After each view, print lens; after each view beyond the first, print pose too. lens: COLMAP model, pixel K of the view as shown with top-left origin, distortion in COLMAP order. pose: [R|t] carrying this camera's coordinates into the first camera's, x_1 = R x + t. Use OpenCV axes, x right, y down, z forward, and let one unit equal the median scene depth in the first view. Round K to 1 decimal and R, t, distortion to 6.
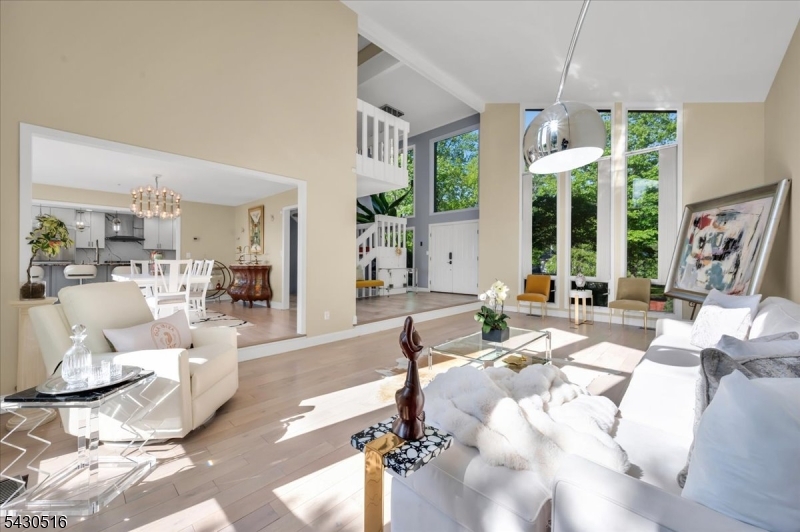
lens RADIAL K [[314.1, 0, 394.3], [0, 314.1, 262.1], [0, 0, 1]] dist [-0.003418, 0.000197]
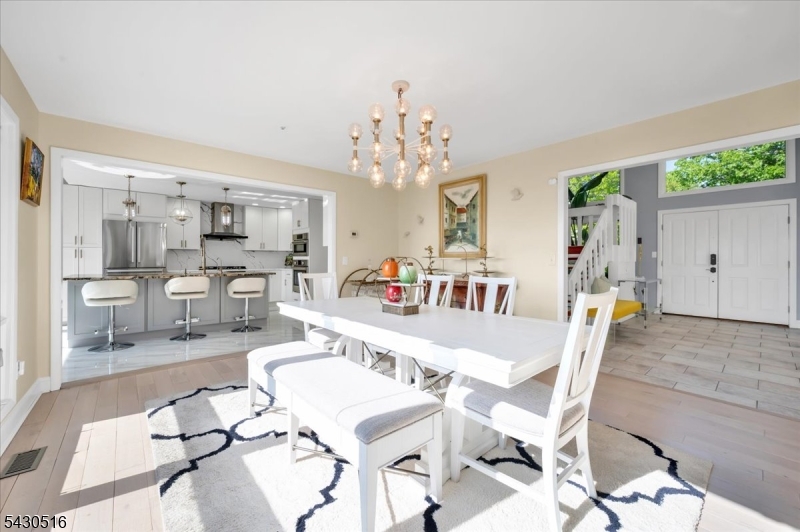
lens RADIAL K [[314.1, 0, 396.5], [0, 314.1, 261.5], [0, 0, 1]] dist [-0.003418, 0.000197]
pose [[0.994941, 0.000270, -0.100461, -0.478178], [-0.000126, 0.999999, 0.001435, -0.020229], [0.100461, -0.001415, 0.994940, 0.379815]]
